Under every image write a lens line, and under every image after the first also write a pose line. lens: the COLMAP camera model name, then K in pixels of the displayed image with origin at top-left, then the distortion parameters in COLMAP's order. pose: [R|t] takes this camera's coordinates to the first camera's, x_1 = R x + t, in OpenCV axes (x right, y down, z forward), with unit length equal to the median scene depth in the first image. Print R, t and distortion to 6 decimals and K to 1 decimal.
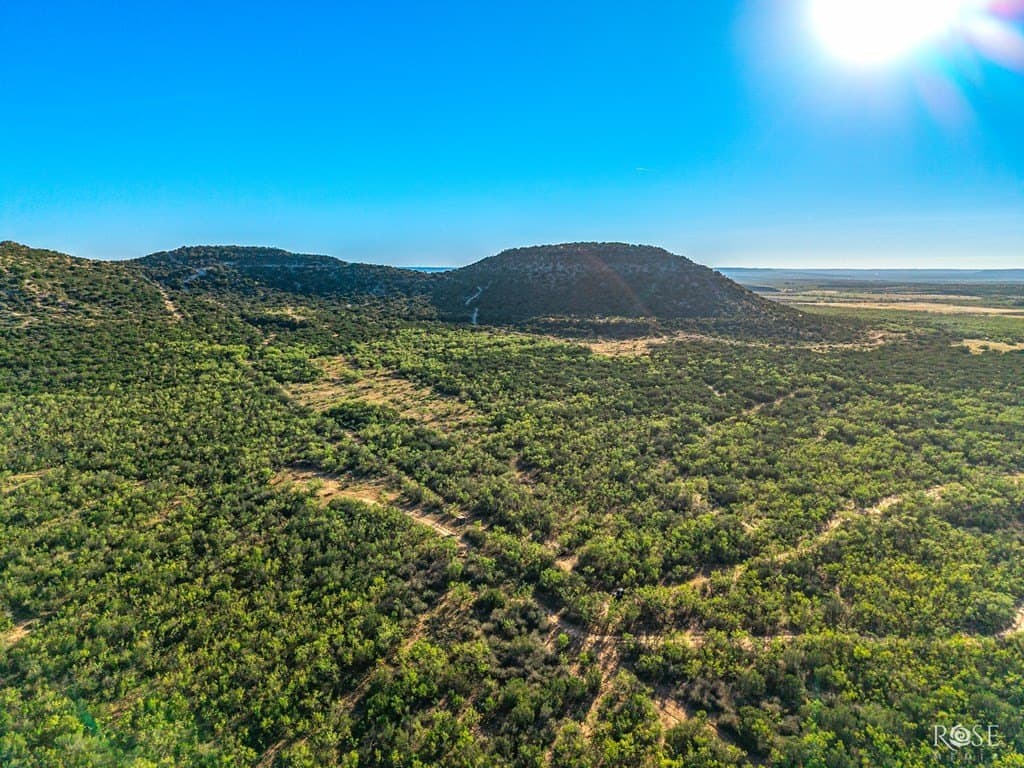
lens RADIAL K [[682.9, 0, 515.2], [0, 682.9, 382.8], [0, 0, 1]] dist [0.059512, -0.086078]
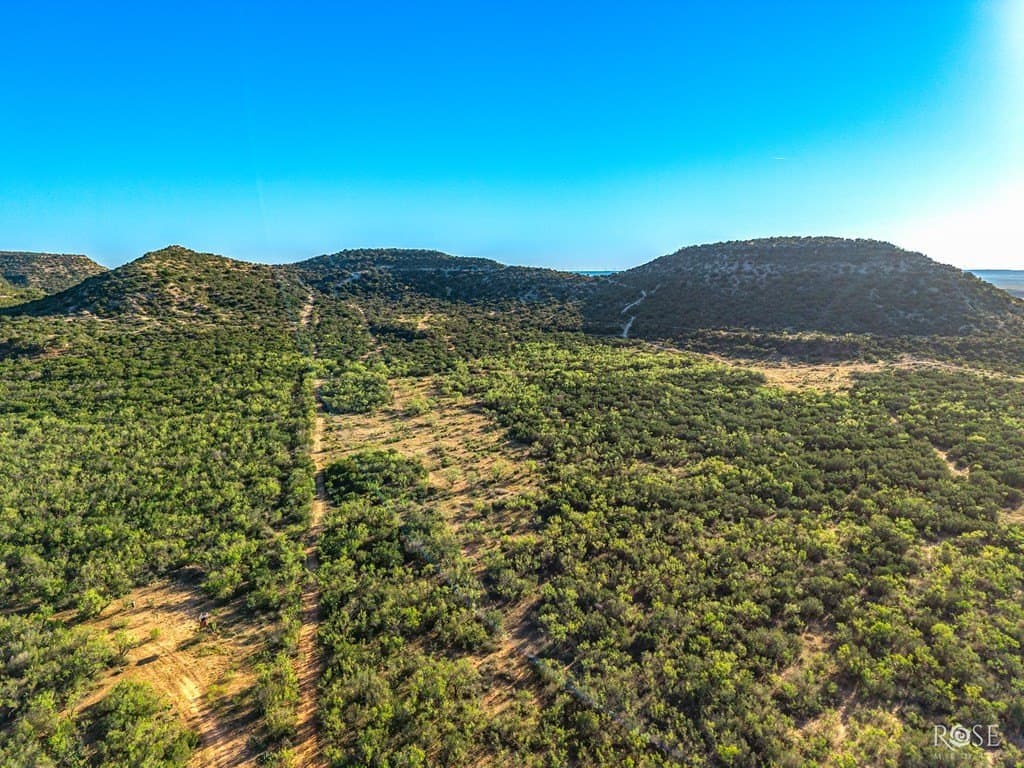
lens RADIAL K [[685.8, 0, 513.7], [0, 685.8, 386.3], [0, 0, 1]] dist [0.021910, -0.022378]
pose [[0.955252, 0.044641, -0.292404, 0.078182], [-0.044695, 0.998980, 0.006500, -0.036443], [0.292395, 0.006860, 0.956273, 0.239832]]
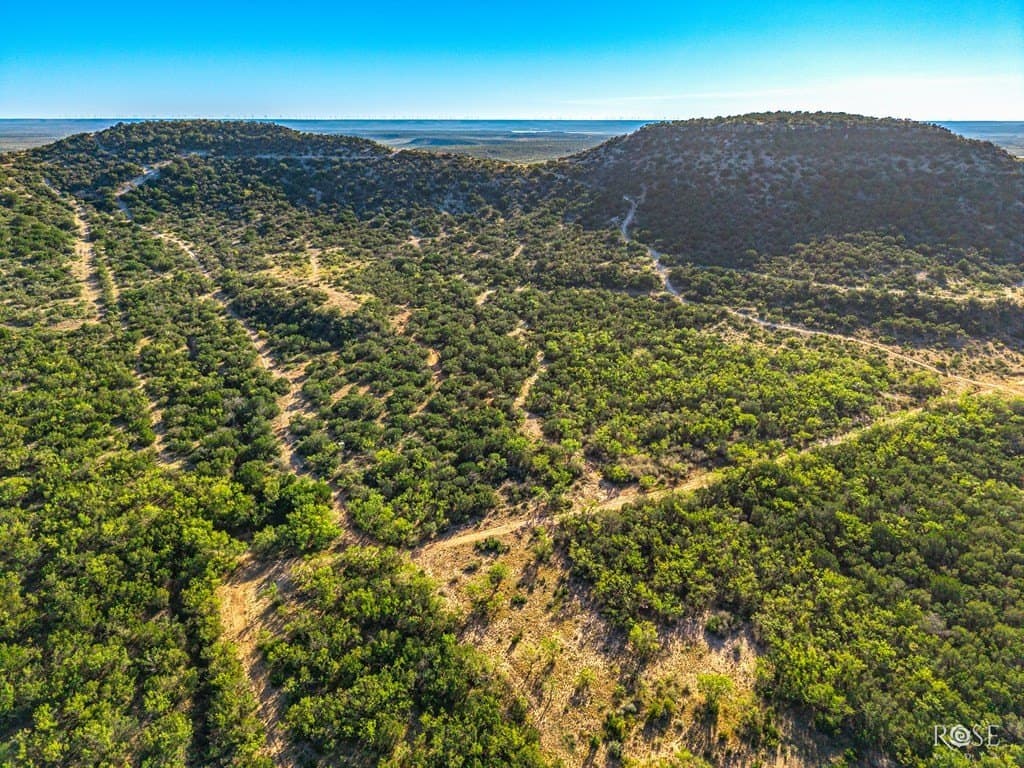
lens RADIAL K [[685.8, 0, 513.7], [0, 685.8, 386.3], [0, 0, 1]] dist [0.021910, -0.022378]
pose [[0.999994, -0.000272, -0.003419, -0.248454], [0.000962, 0.979084, 0.203456, -0.171781], [0.003293, -0.203458, 0.979078, 0.665366]]
